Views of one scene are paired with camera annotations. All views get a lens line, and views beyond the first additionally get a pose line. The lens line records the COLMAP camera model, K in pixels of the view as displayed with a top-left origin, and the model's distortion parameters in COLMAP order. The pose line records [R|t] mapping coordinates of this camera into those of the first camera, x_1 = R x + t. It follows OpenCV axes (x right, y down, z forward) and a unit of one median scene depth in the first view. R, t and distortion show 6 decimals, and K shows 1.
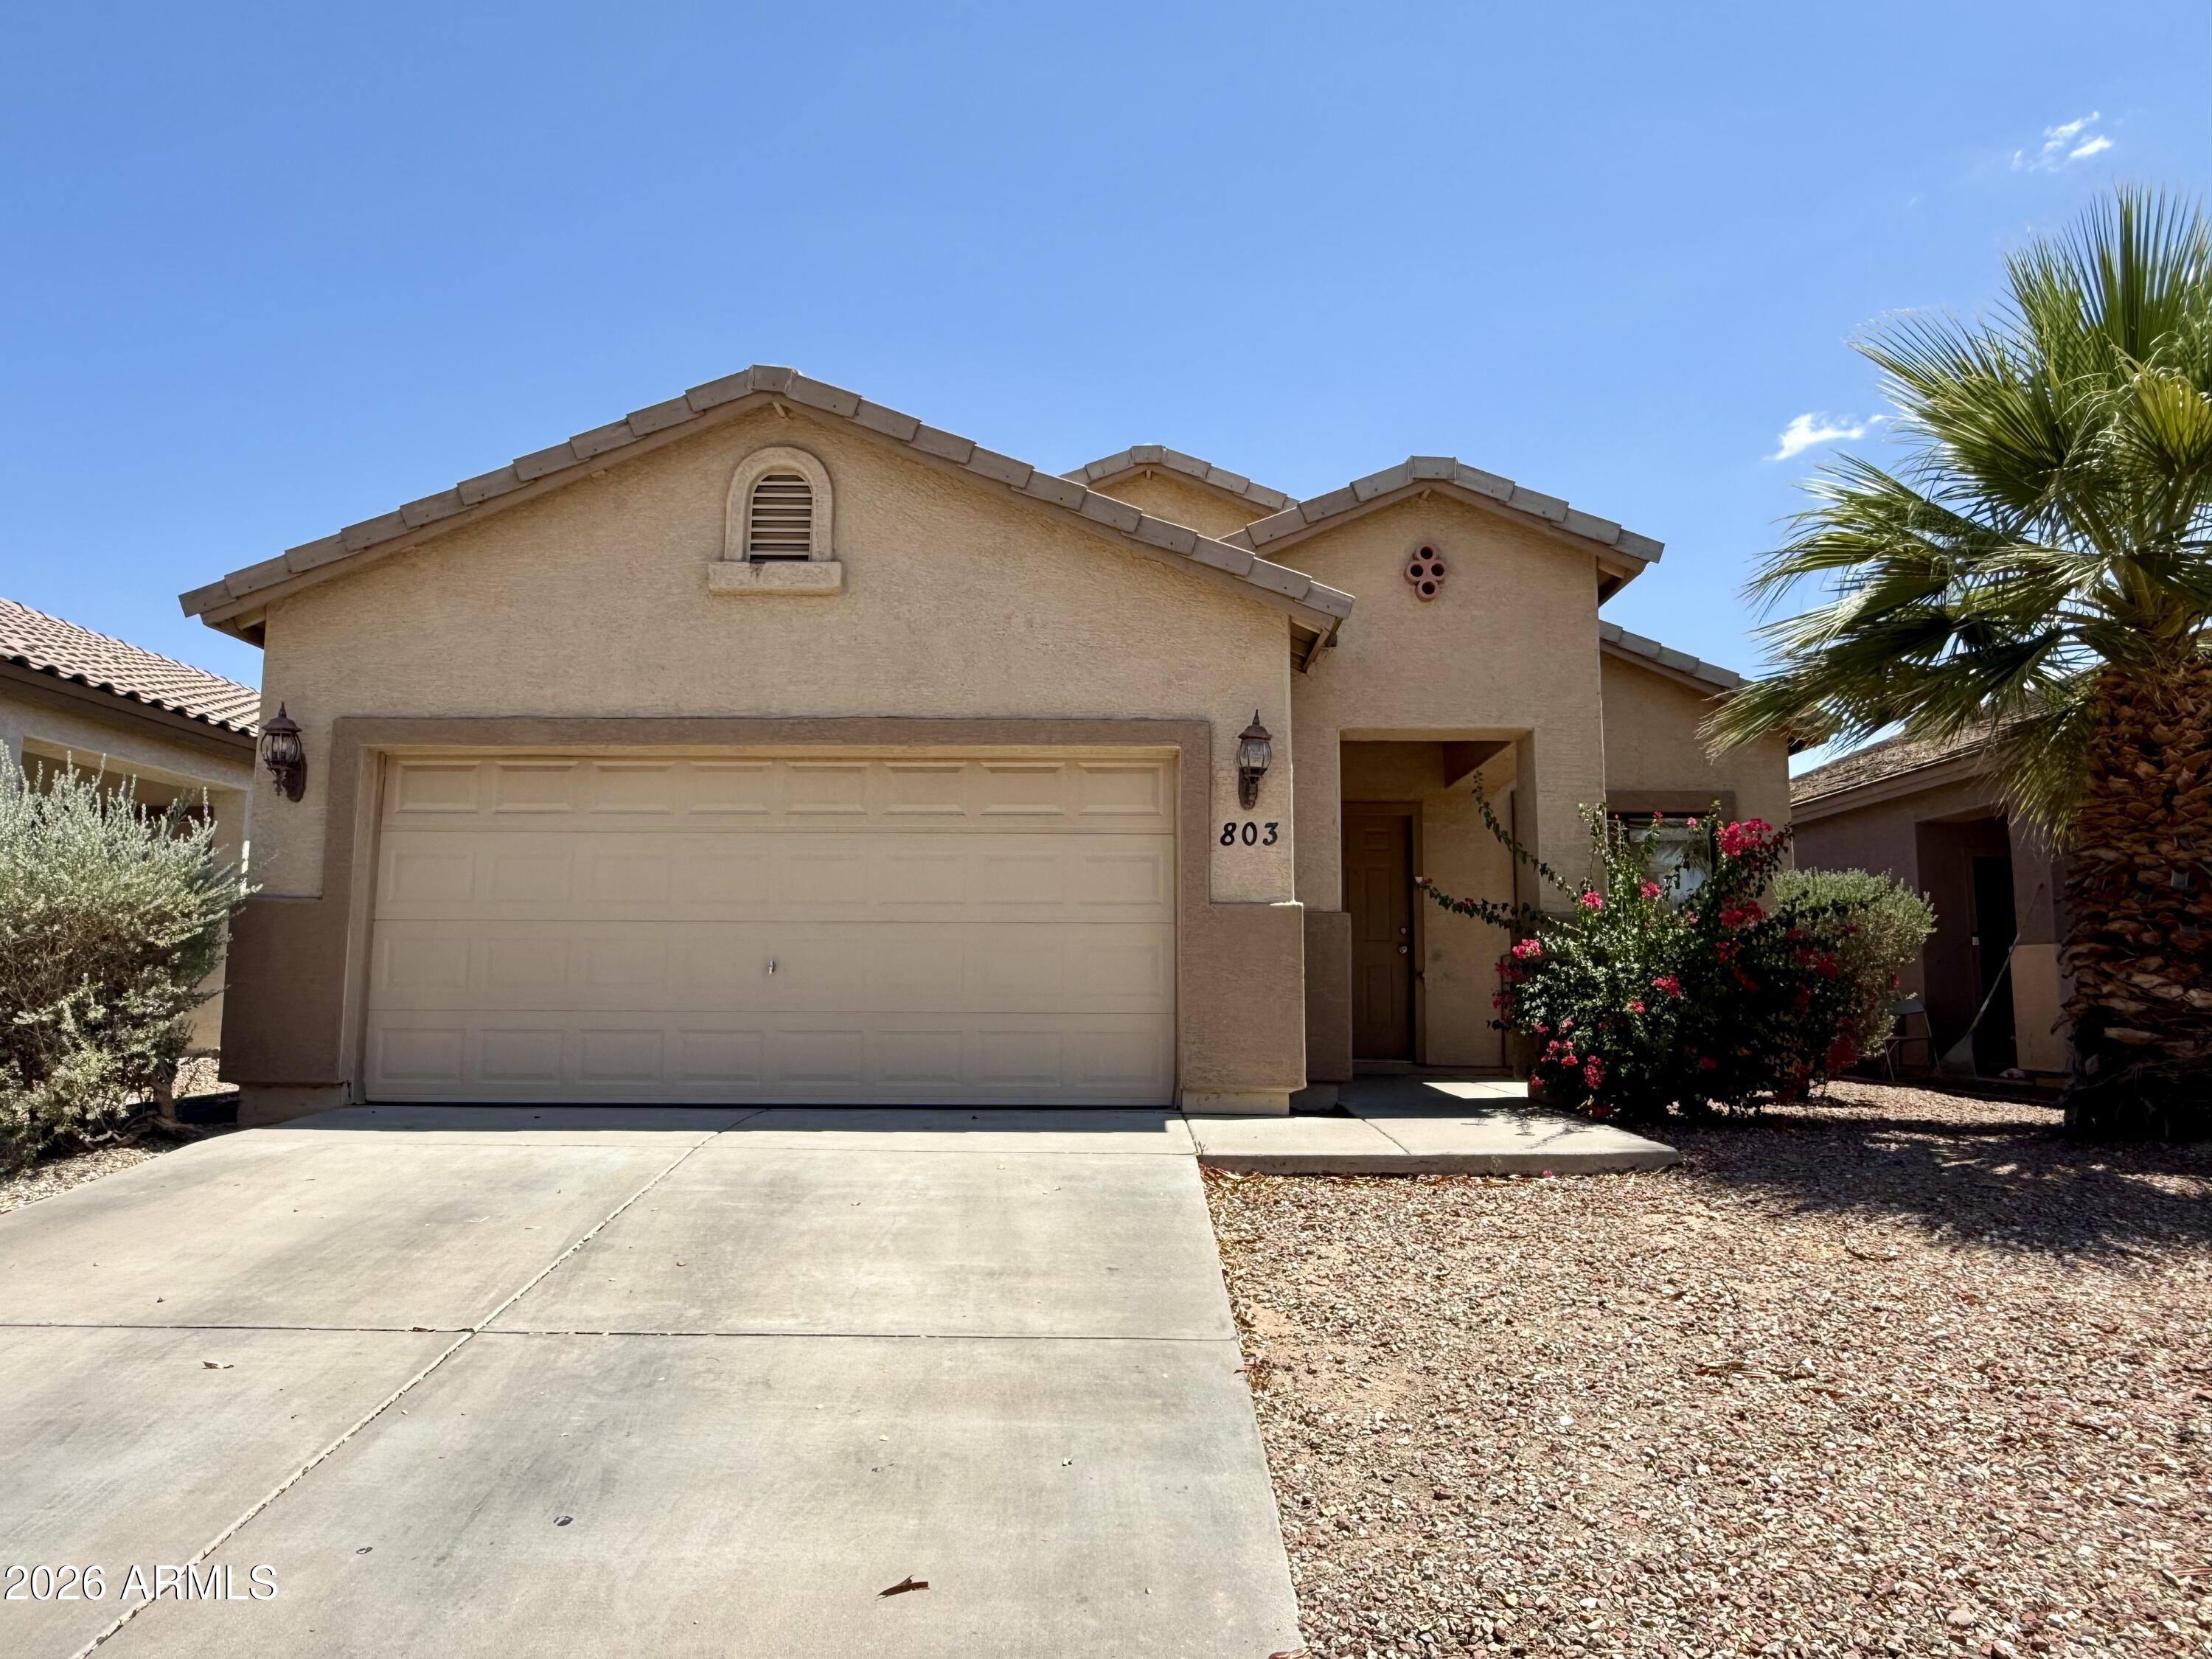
lens RADIAL K [[1433.3, 0, 1106.7], [0, 1433.3, 879.3], [0, 0, 1]] dist [-0.110683, 0.114247]
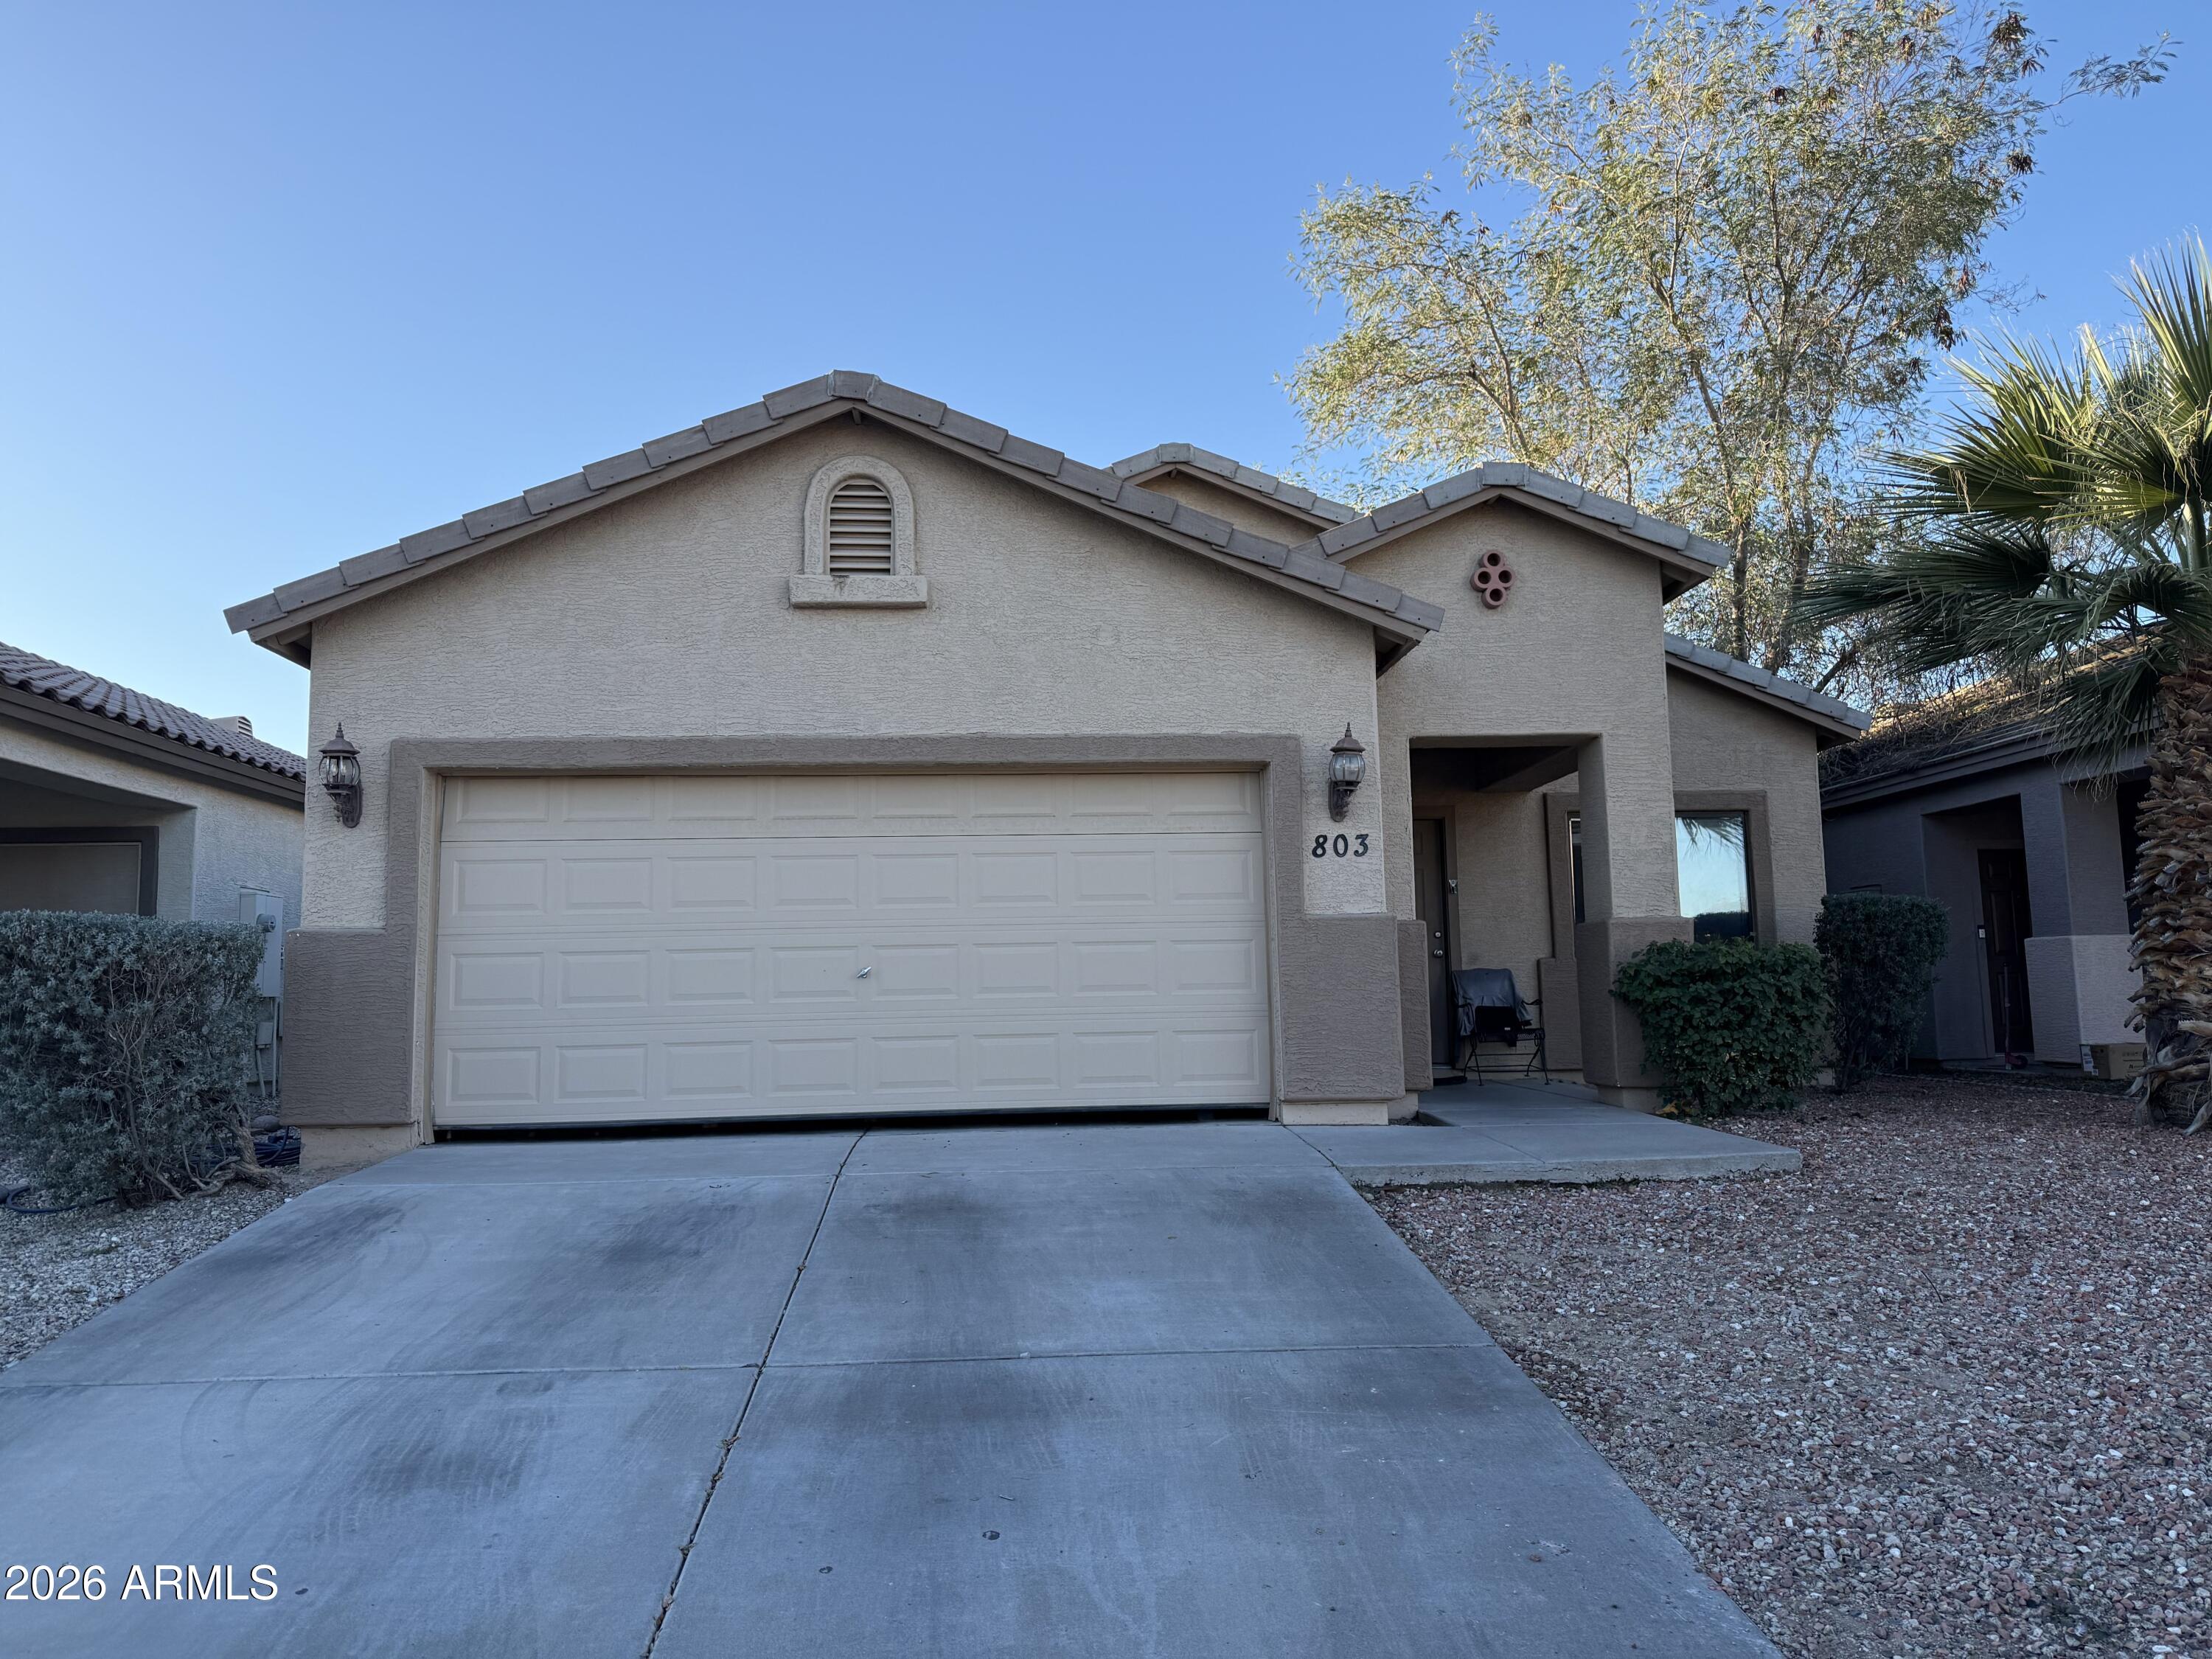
lens RADIAL K [[1503.3, 0, 1105.5], [0, 1503.3, 895.7], [0, 0, 1]] dist [0.001306, -0.035340]
pose [[0.997795, -0.018473, 0.063743, -0.133665], [0.017672, 0.999758, 0.013105, -0.013236], [-0.063969, -0.011950, 0.997880, -0.047517]]
